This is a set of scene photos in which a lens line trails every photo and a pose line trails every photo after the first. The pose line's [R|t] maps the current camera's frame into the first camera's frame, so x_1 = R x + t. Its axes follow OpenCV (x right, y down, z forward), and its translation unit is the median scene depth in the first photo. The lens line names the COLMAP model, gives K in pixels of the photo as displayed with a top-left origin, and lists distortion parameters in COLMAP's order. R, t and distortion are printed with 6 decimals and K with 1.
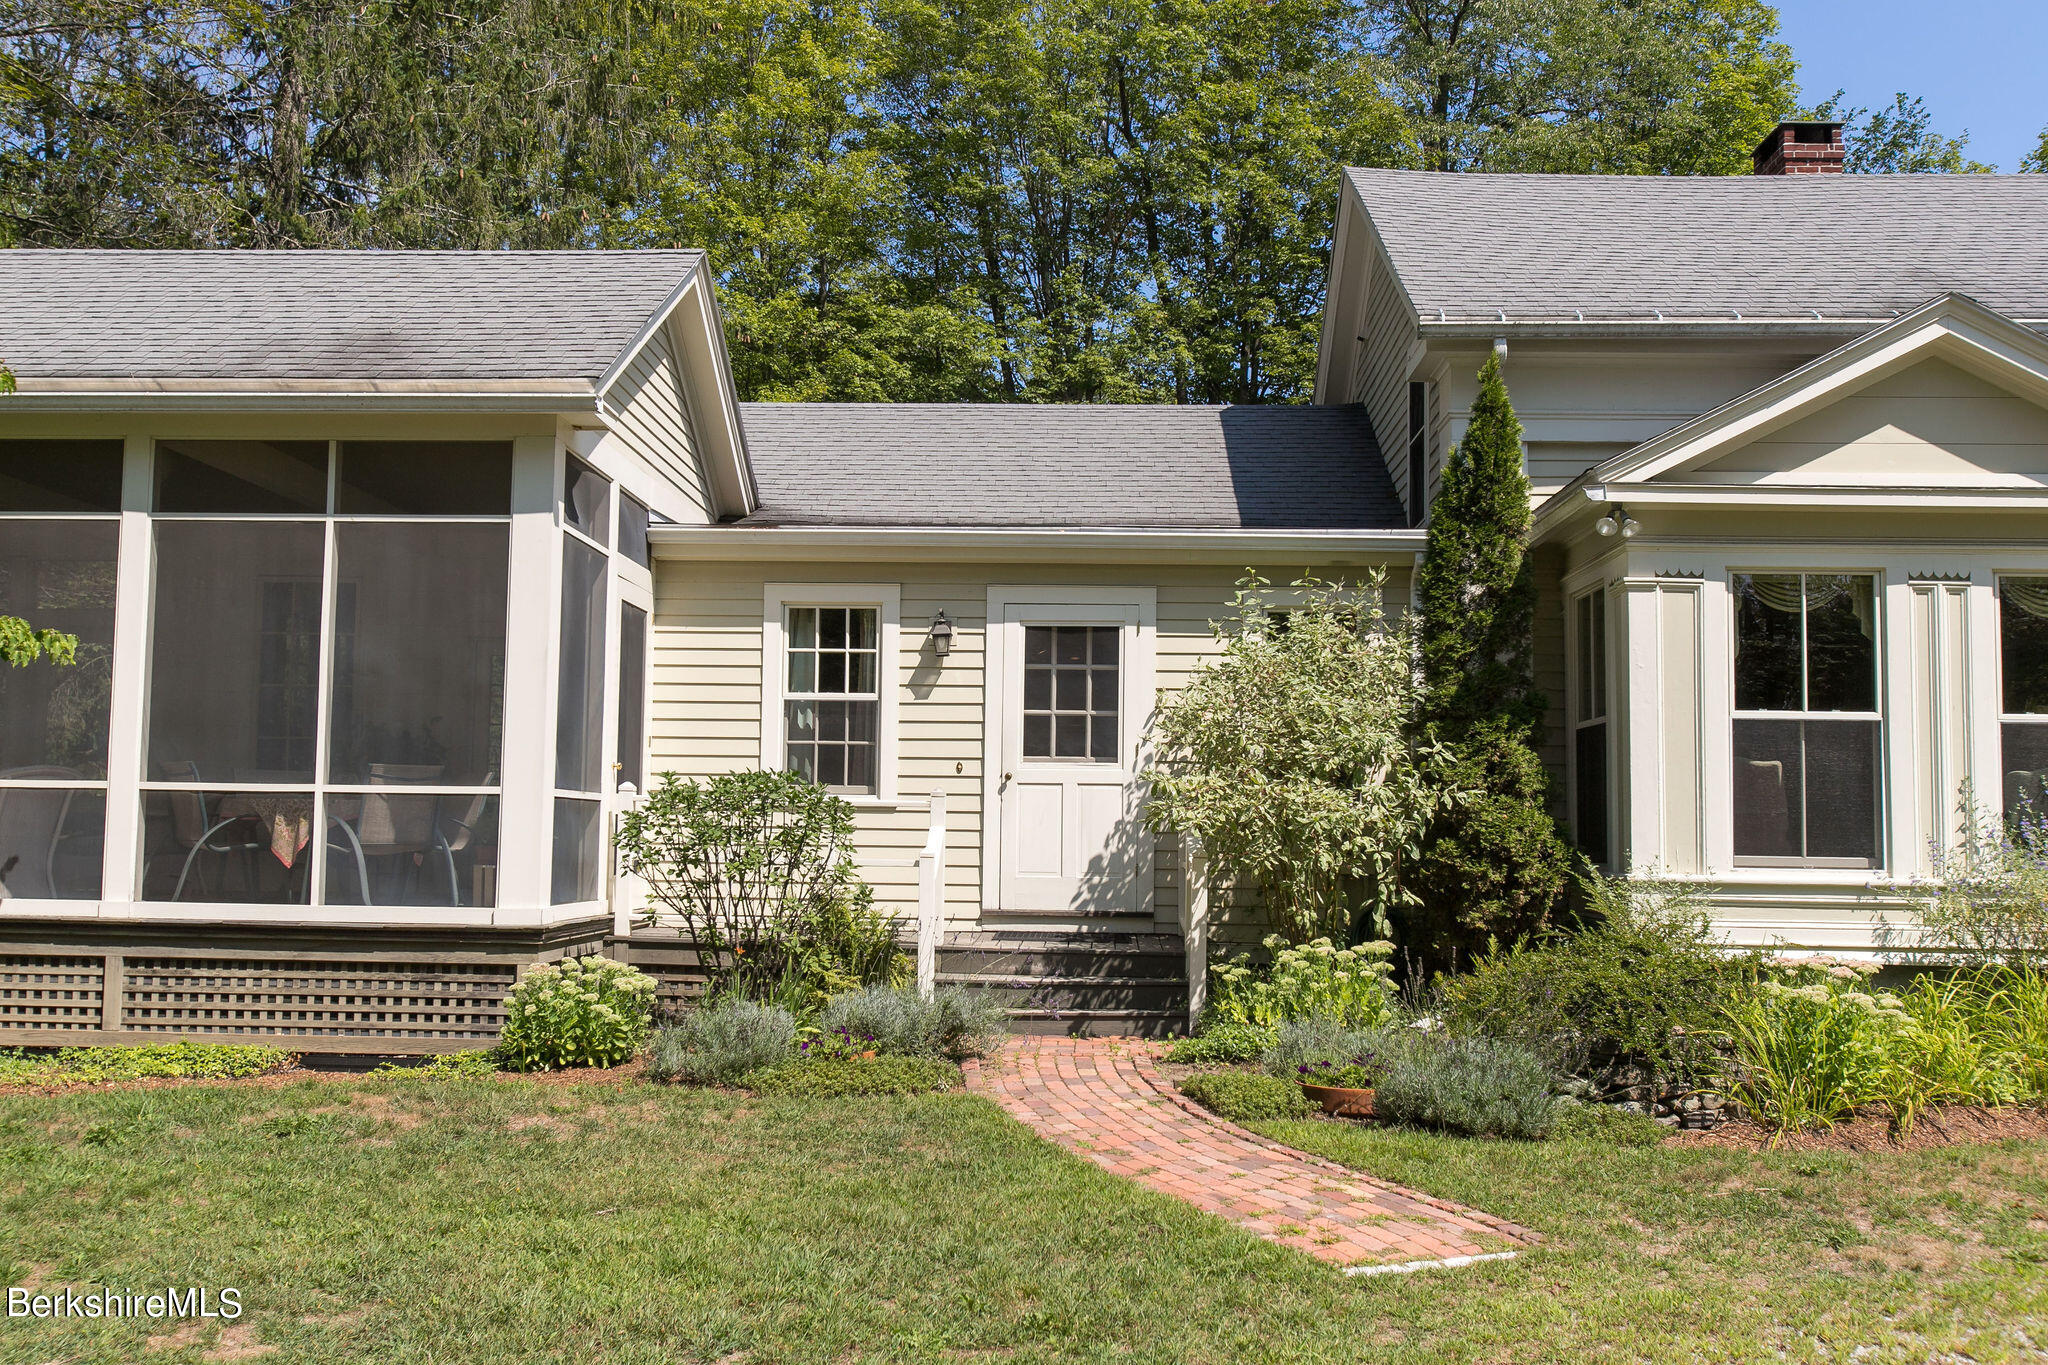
lens RADIAL K [[1975.0, 0, 1024.0], [0, 1975.0, 682.5], [0, 0, 1]] dist [-0.004094, -0.011454]
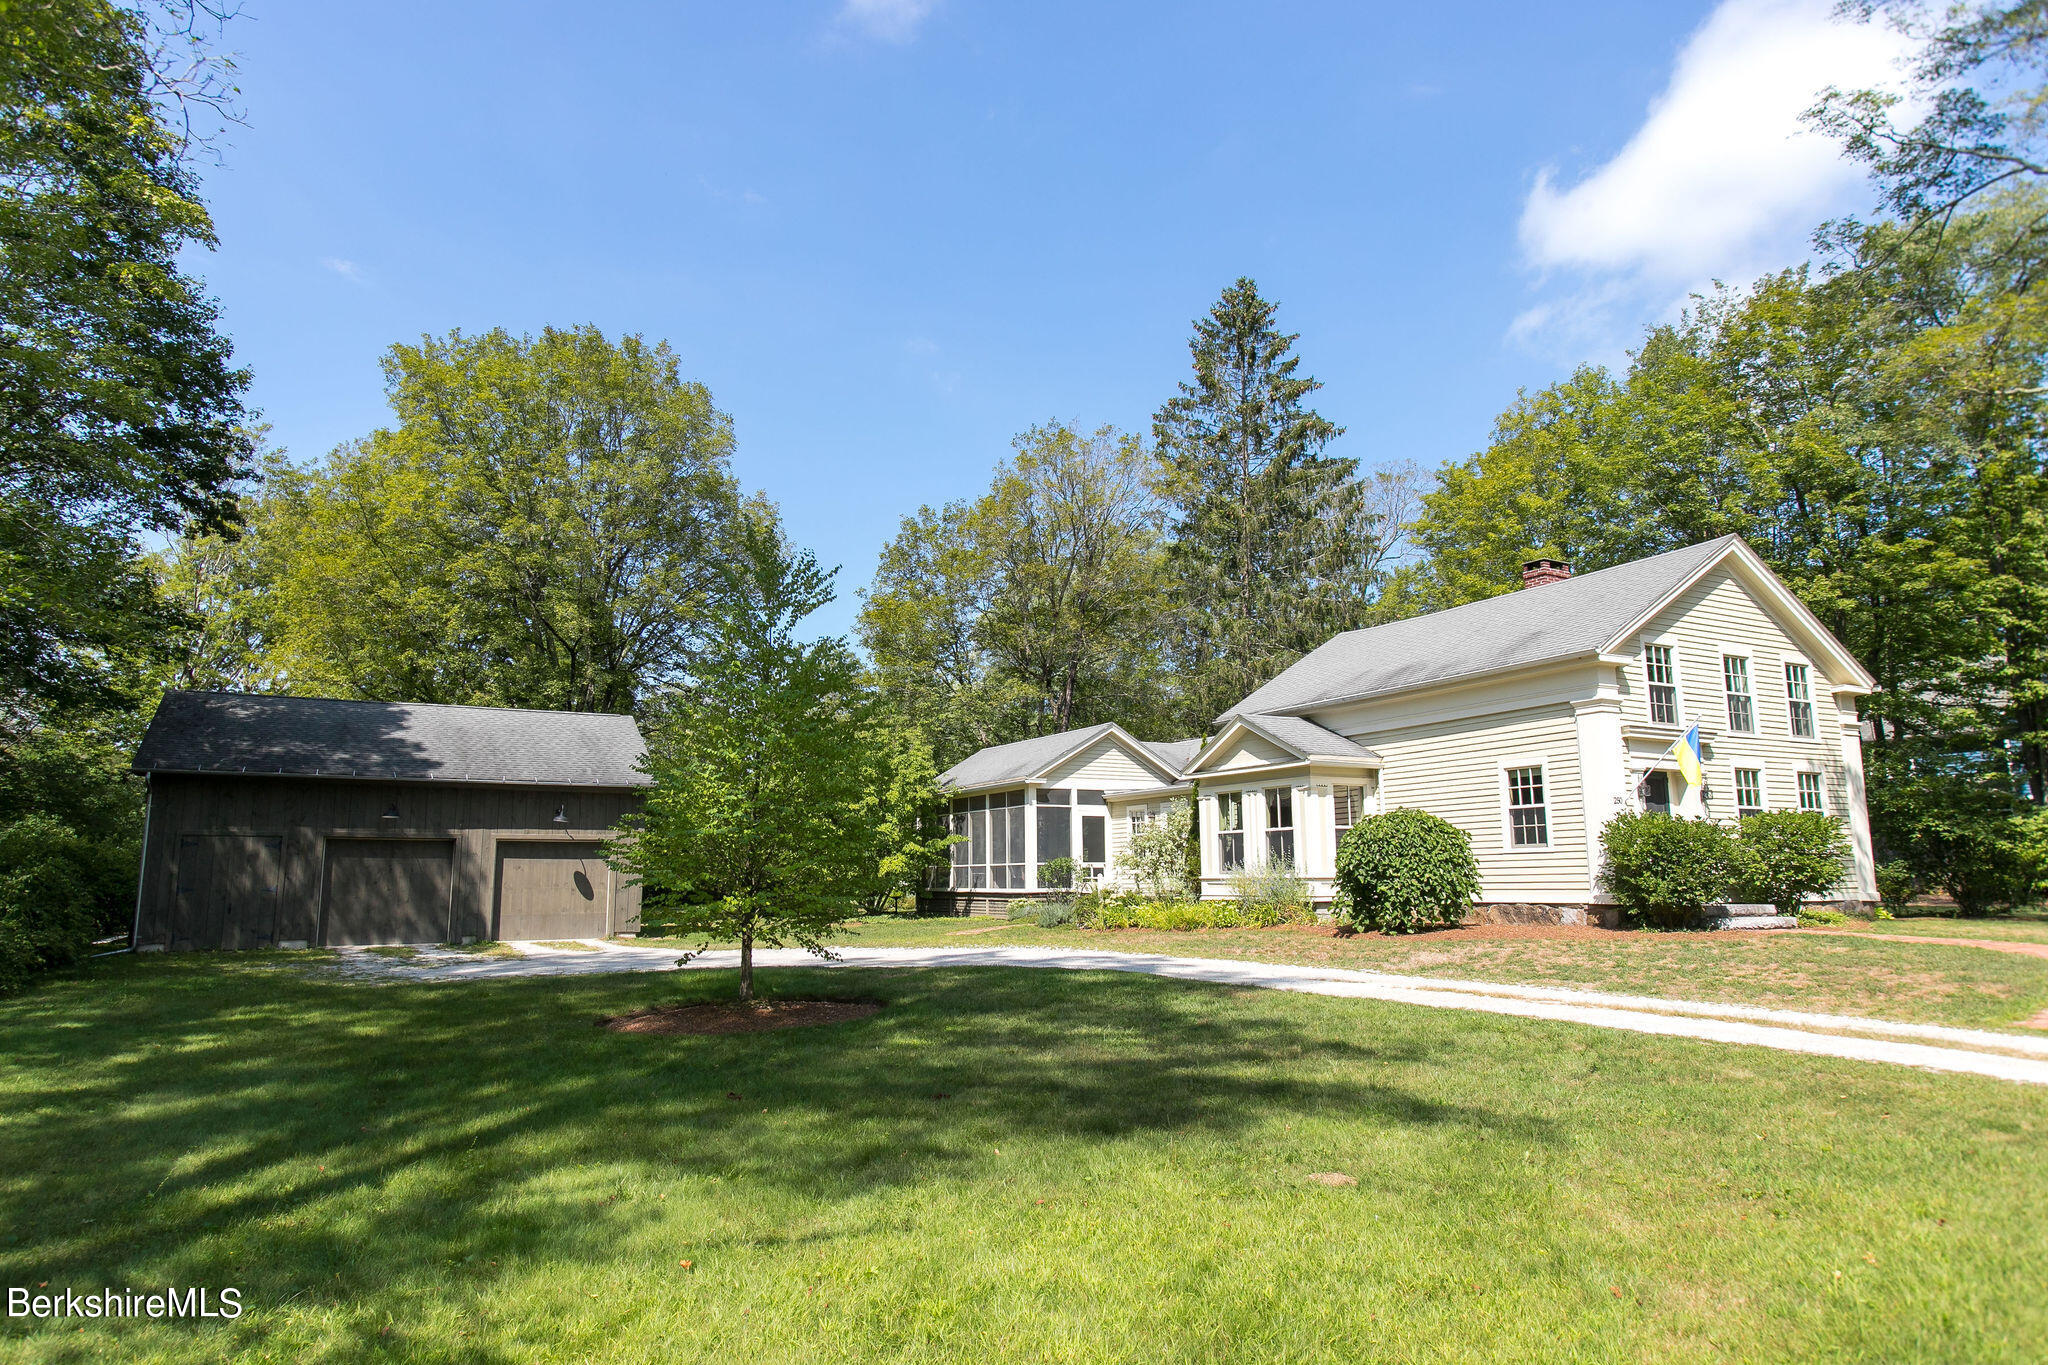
lens RADIAL K [[1185.1, 0, 1013.2], [0, 1185.1, 693.9], [0, 0, 1]] dist [0.006437, 0.001709]
pose [[0.518417, -0.149823, -0.841901, 2.050133], [0.087031, 0.988664, -0.122350, -0.002078], [0.850688, -0.009843, 0.525579, -0.489581]]
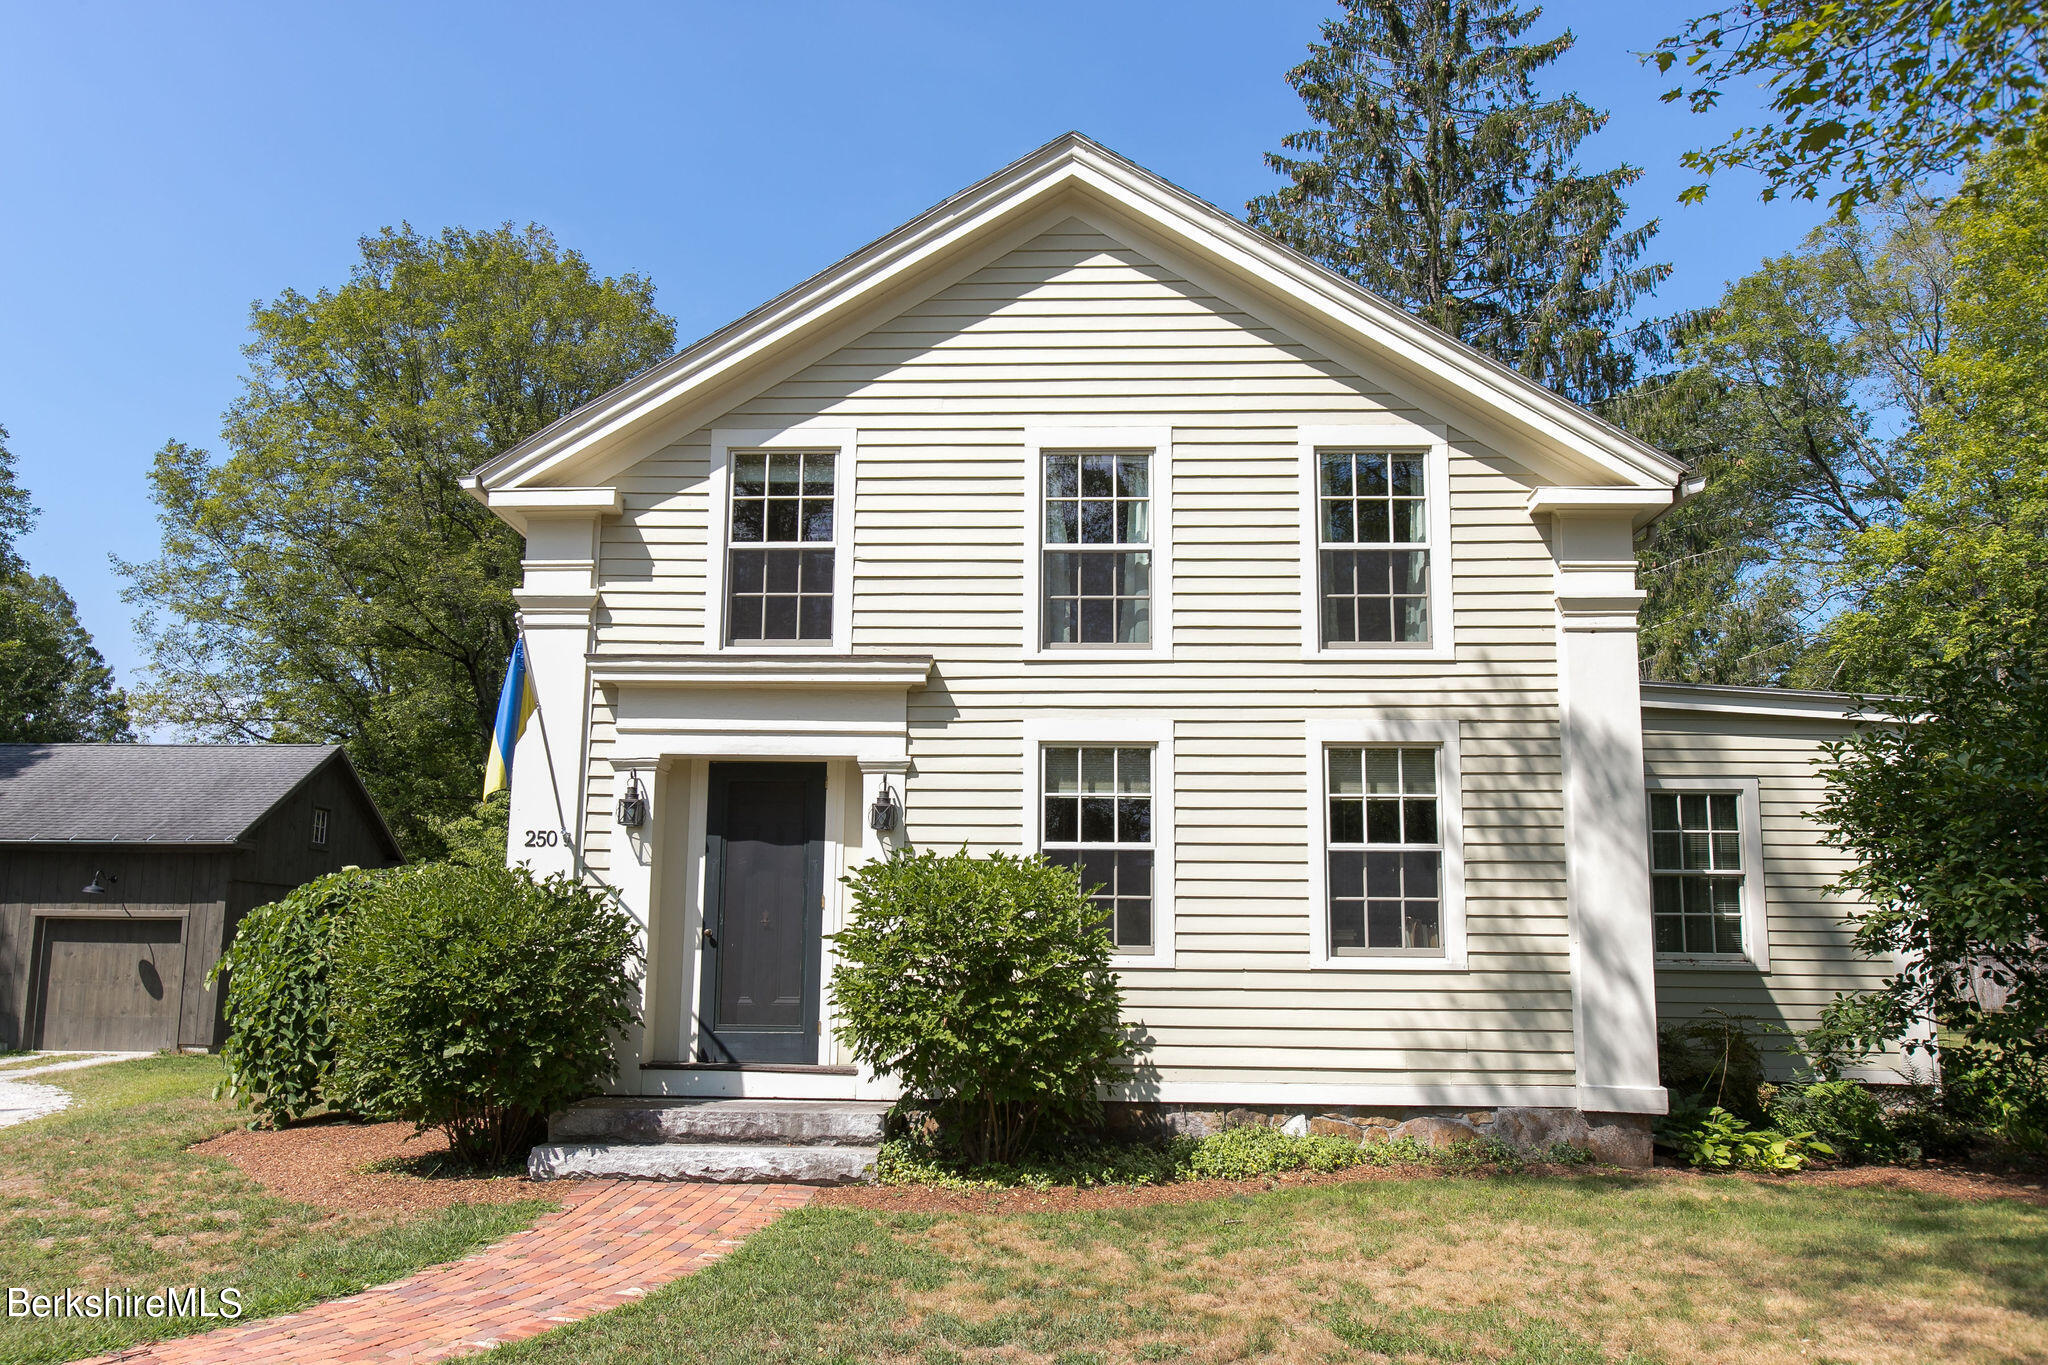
lens RADIAL K [[1653.0, 0, 1015.2], [0, 1653.0, 683.1], [0, 0, 1]] dist [0.003437, 0.002582]
pose [[0.011923, -0.178081, -0.983944, 2.027718], [0.076539, 0.981289, -0.176673, 0.118337], [0.996995, -0.073204, 0.025330, 1.368471]]
